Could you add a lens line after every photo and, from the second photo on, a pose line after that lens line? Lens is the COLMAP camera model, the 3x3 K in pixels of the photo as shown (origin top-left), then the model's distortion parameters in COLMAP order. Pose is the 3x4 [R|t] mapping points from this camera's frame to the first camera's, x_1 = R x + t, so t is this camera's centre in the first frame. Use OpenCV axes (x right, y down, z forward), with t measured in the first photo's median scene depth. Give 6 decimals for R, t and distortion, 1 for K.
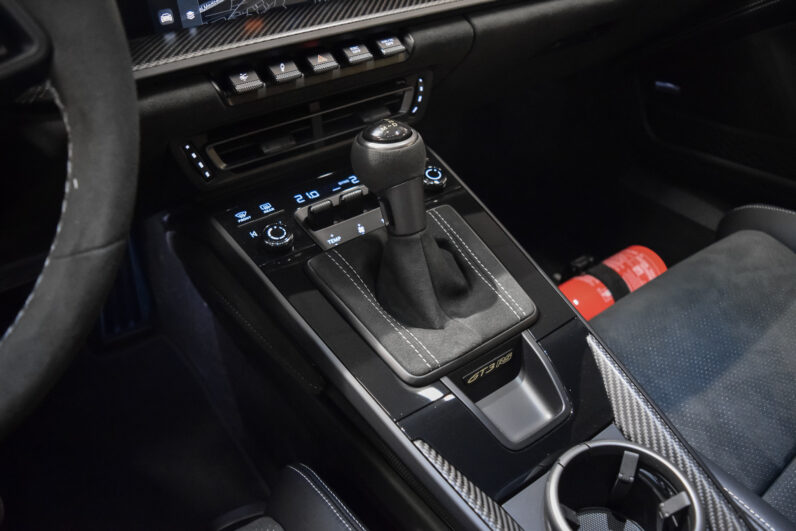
lens RADIAL K [[619.2, 0, 398.0], [0, 619.2, 265.5], [0, 0, 1]] dist [-0.088692, 0.006486]
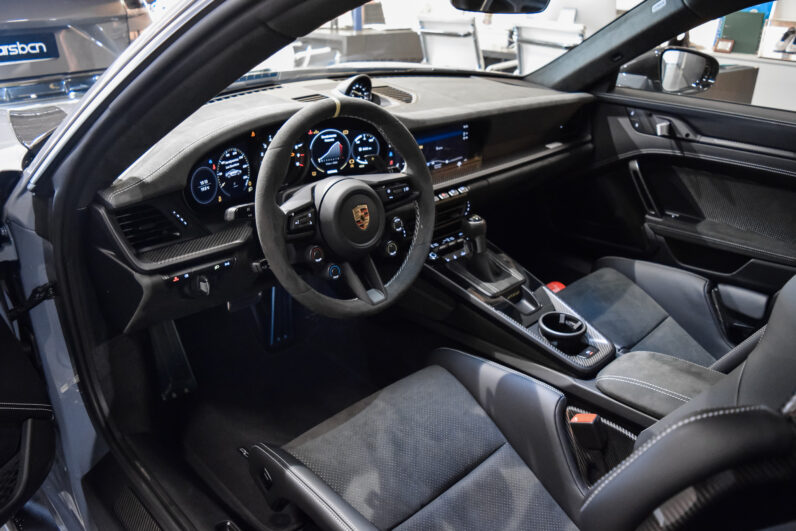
lens RADIAL K [[619.2, 0, 398.0], [0, 619.2, 265.5], [0, 0, 1]] dist [-0.088692, 0.006486]
pose [[0.989060, -0.026136, 0.145182, -0.812150], [0.054024, 0.979981, -0.191623, 0.555914], [-0.137267, 0.197370, 0.970671, -1.801140]]
